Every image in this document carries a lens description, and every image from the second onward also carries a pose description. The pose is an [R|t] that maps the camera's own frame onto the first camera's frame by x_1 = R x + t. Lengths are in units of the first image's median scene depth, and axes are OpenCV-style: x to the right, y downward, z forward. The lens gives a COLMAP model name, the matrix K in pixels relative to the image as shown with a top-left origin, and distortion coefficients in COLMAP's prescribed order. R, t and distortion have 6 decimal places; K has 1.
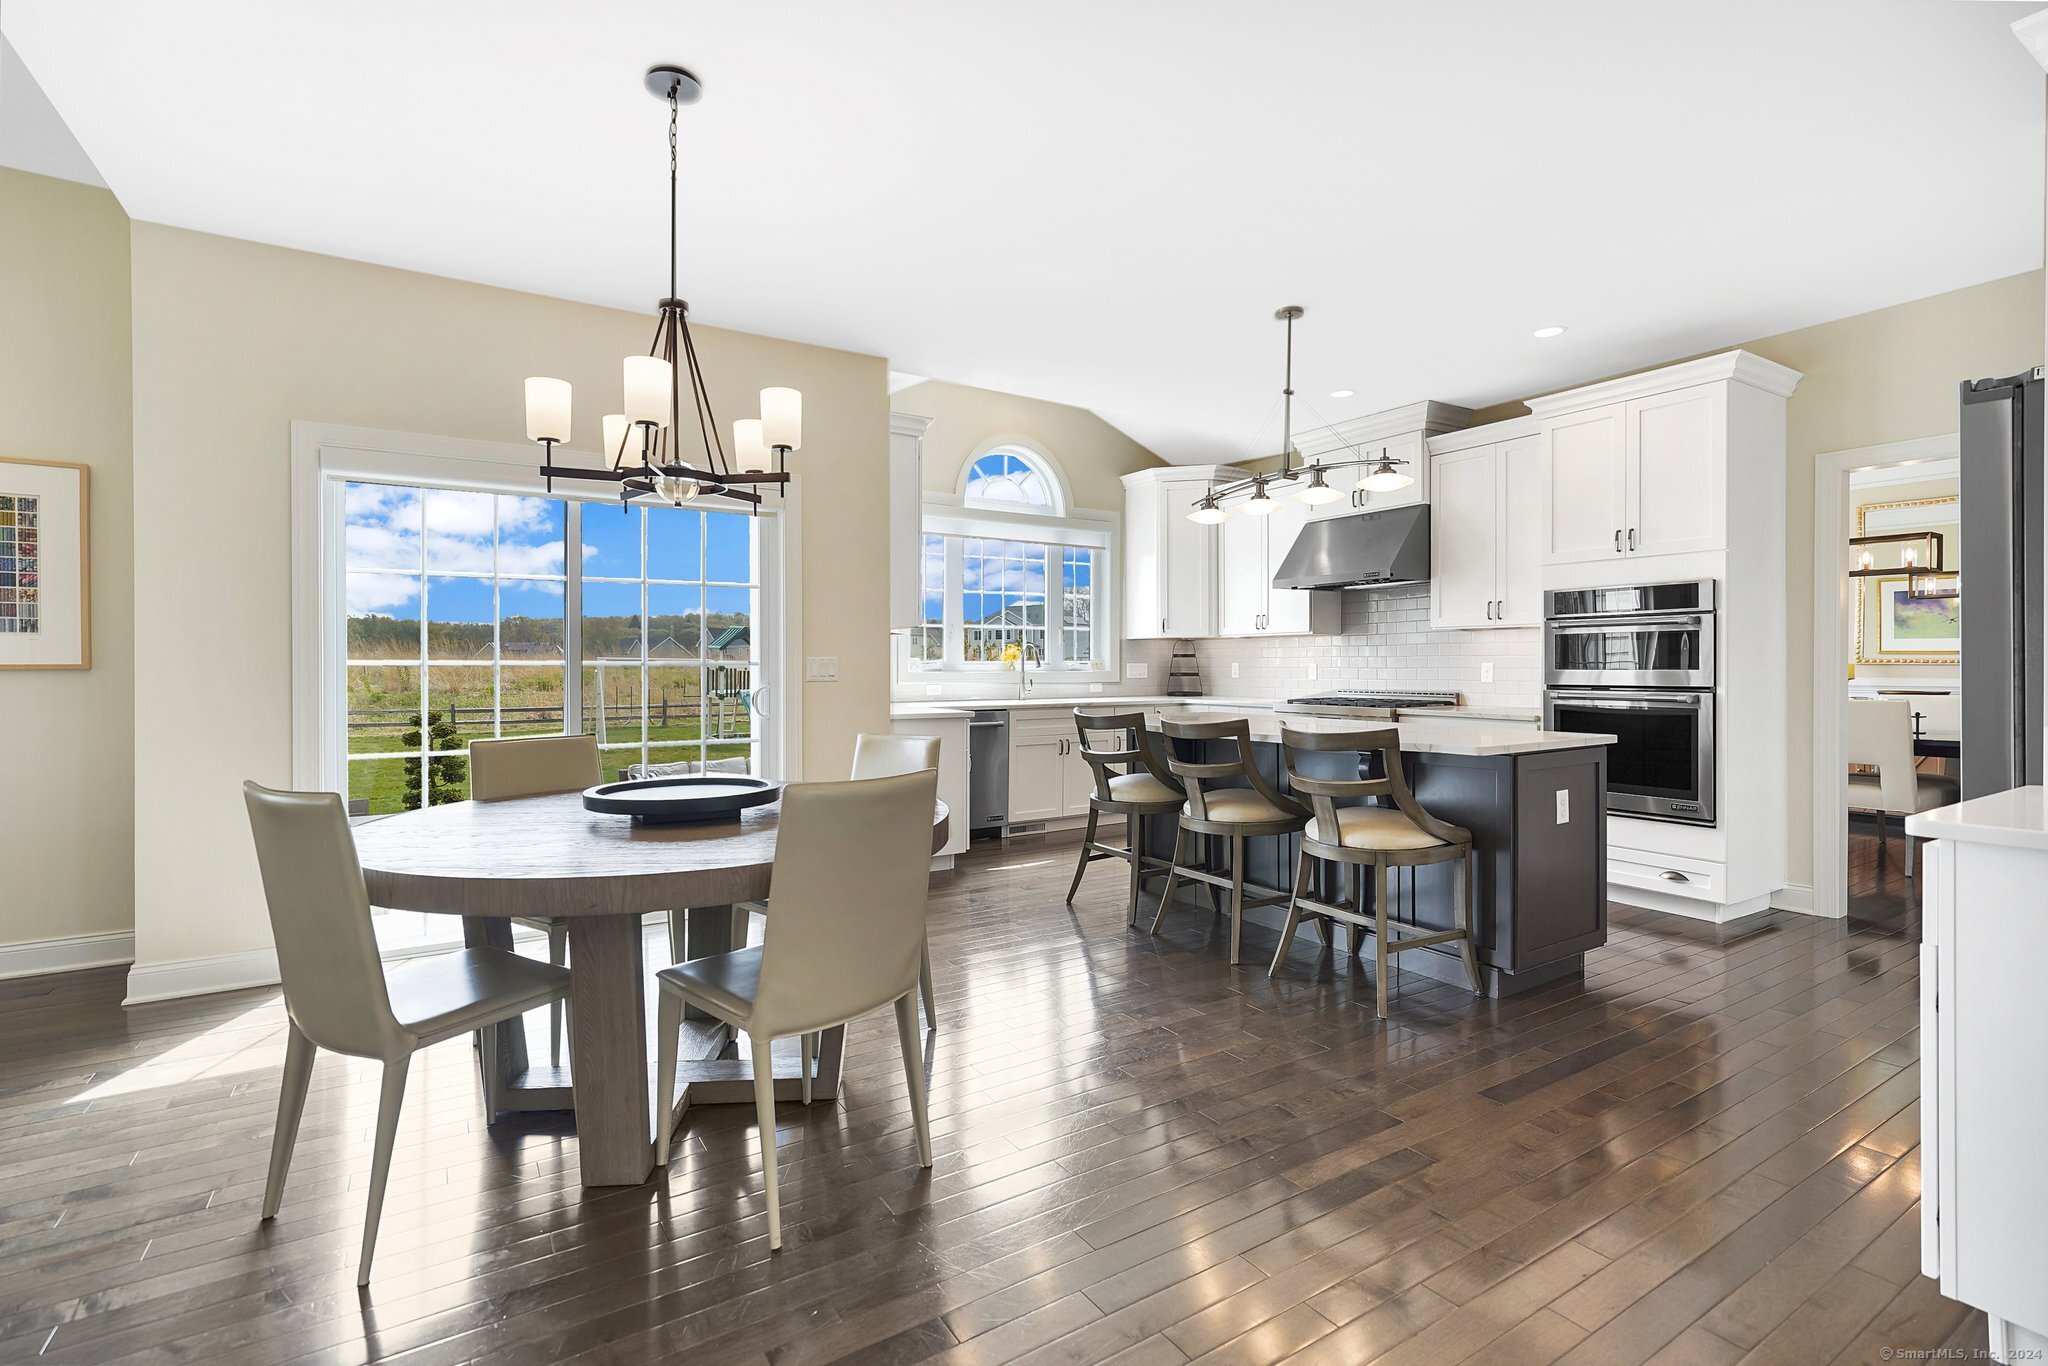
lens RADIAL K [[928.6, 0, 1015.2], [0, 928.6, 663.1], [0, 0, 1]] dist [-0.000925, 0.000345]
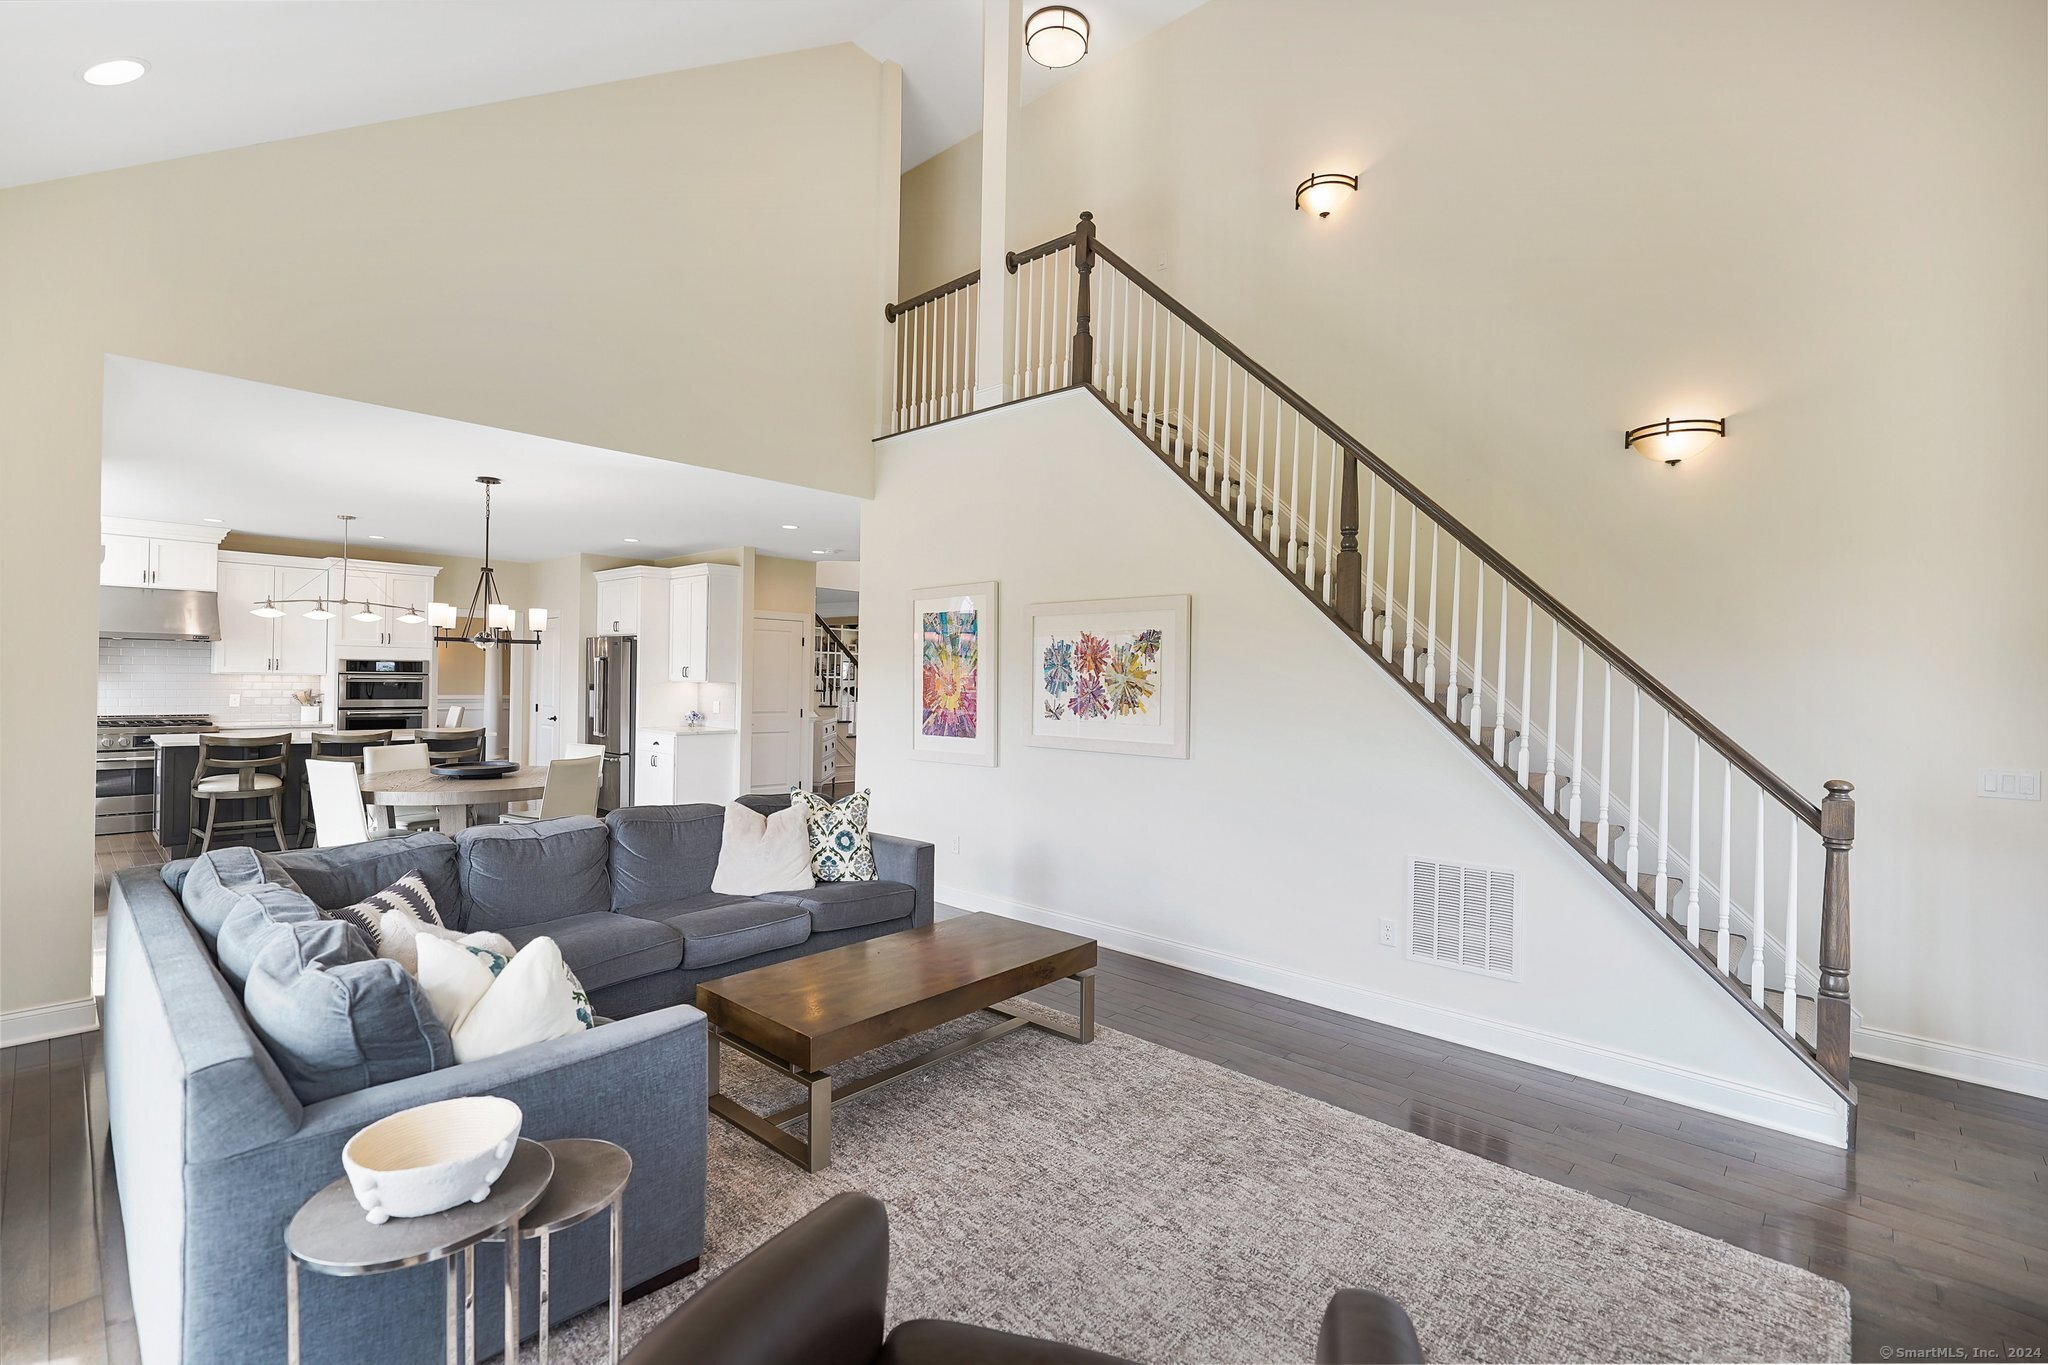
lens RADIAL K [[908.9, 0, 1019.6], [0, 908.9, 667.6], [0, 0, 1]] dist [-0.000043, 0.000505]
pose [[-0.281678, 0.001020, 0.959509, -1.694737], [-0.024078, 0.999677, -0.008131, -0.080888], [-0.959207, -0.025394, -0.281562, 0.182261]]
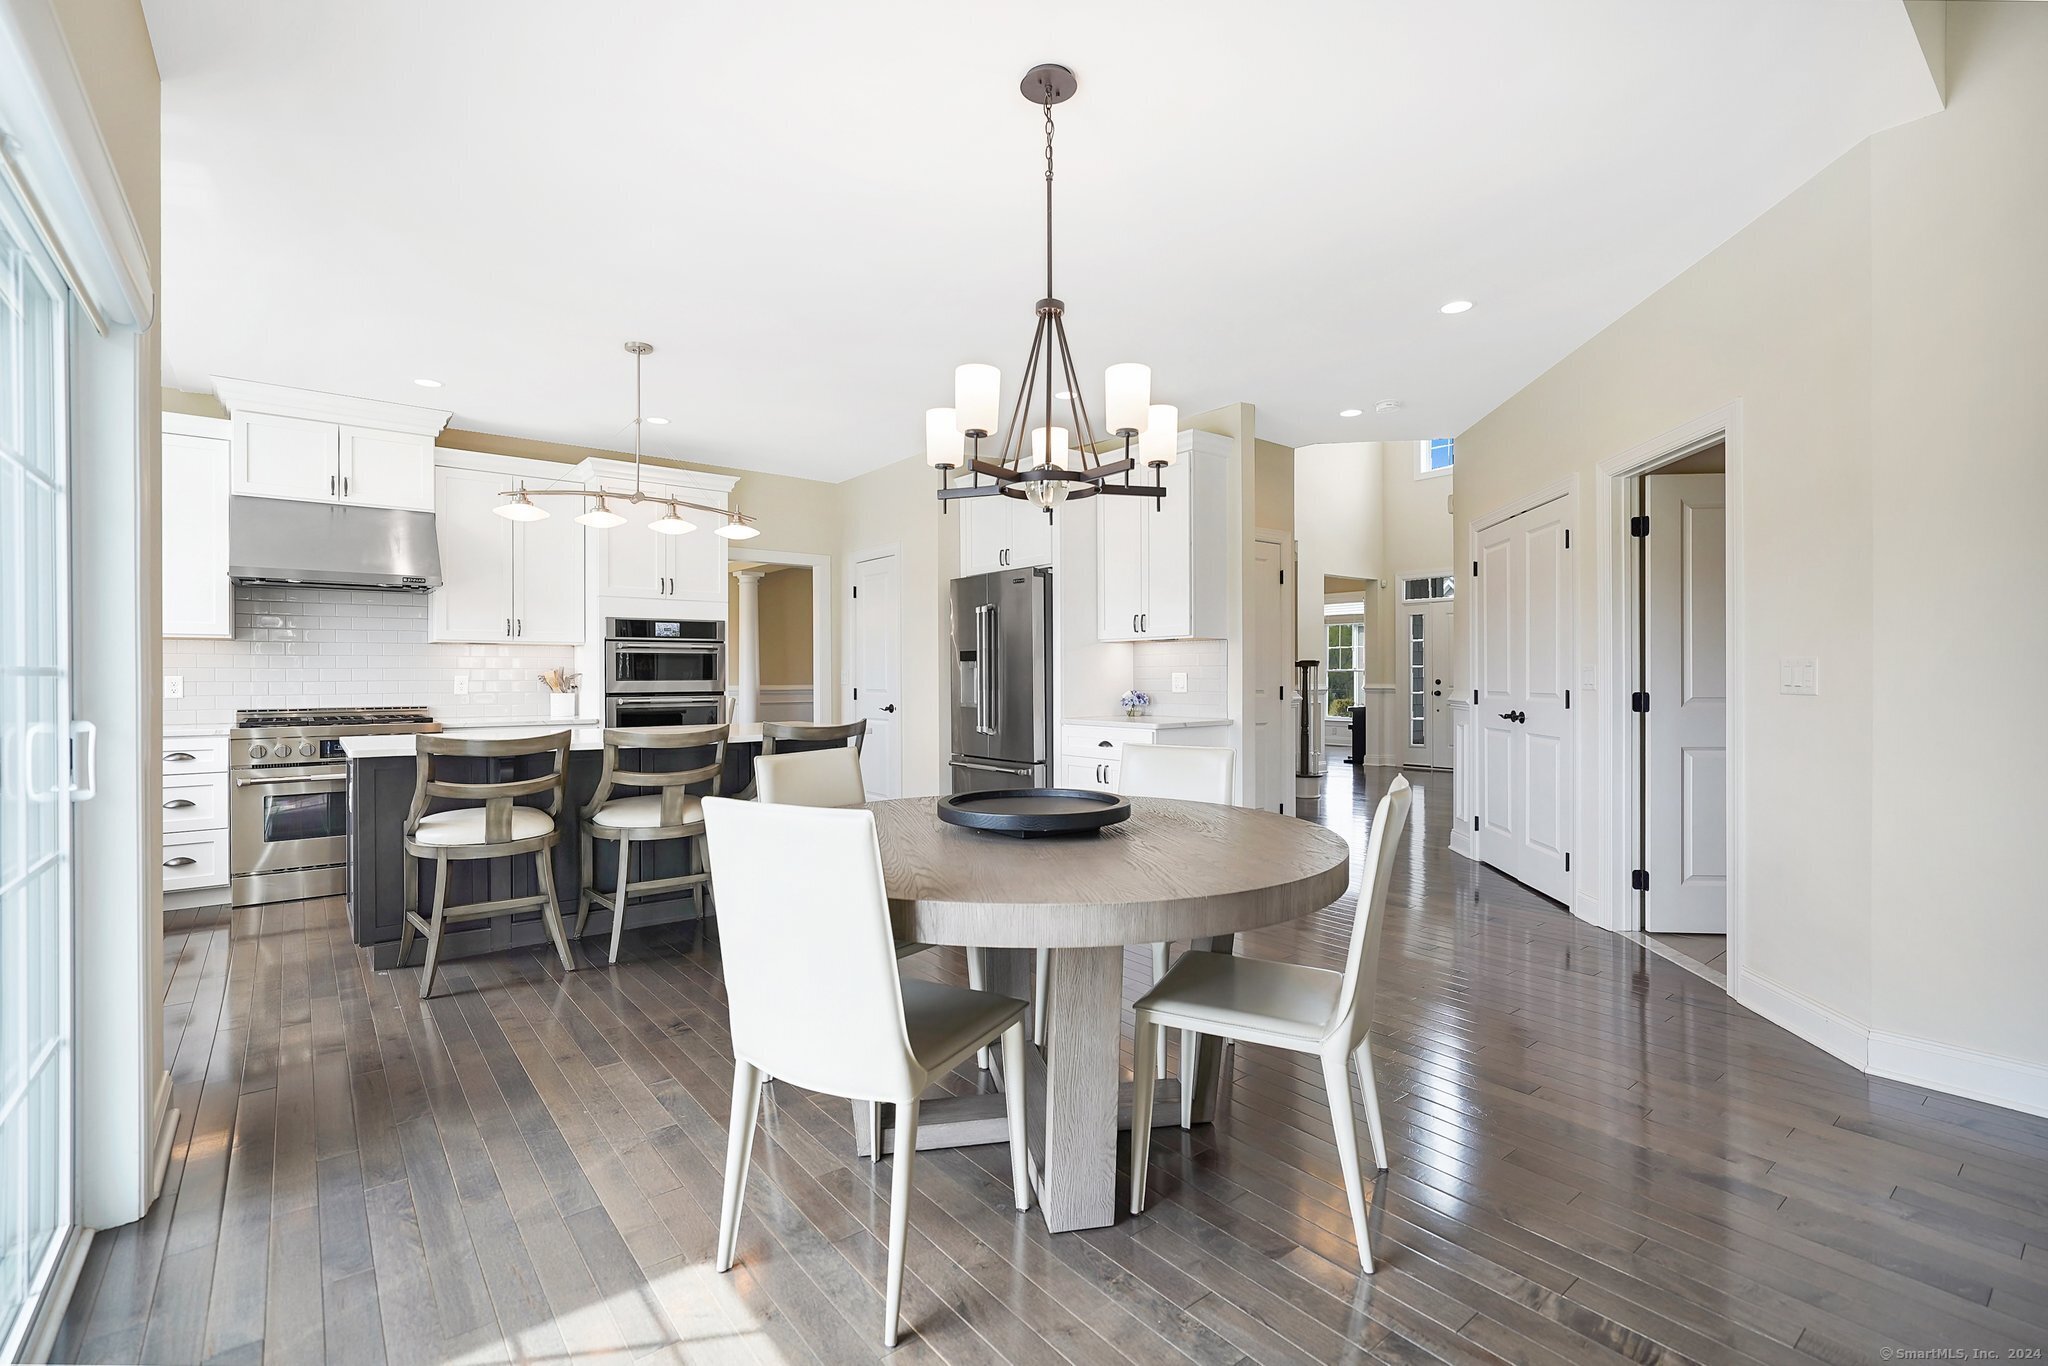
lens RADIAL K [[928.6, 0, 1015.2], [0, 928.6, 663.1], [0, 0, 1]] dist [-0.000925, 0.000345]
pose [[-0.128582, 0.009595, 0.991652, -0.749471], [-0.001947, 0.999949, -0.009928, -0.005745], [-0.991697, -0.003207, -0.128557, 0.638999]]
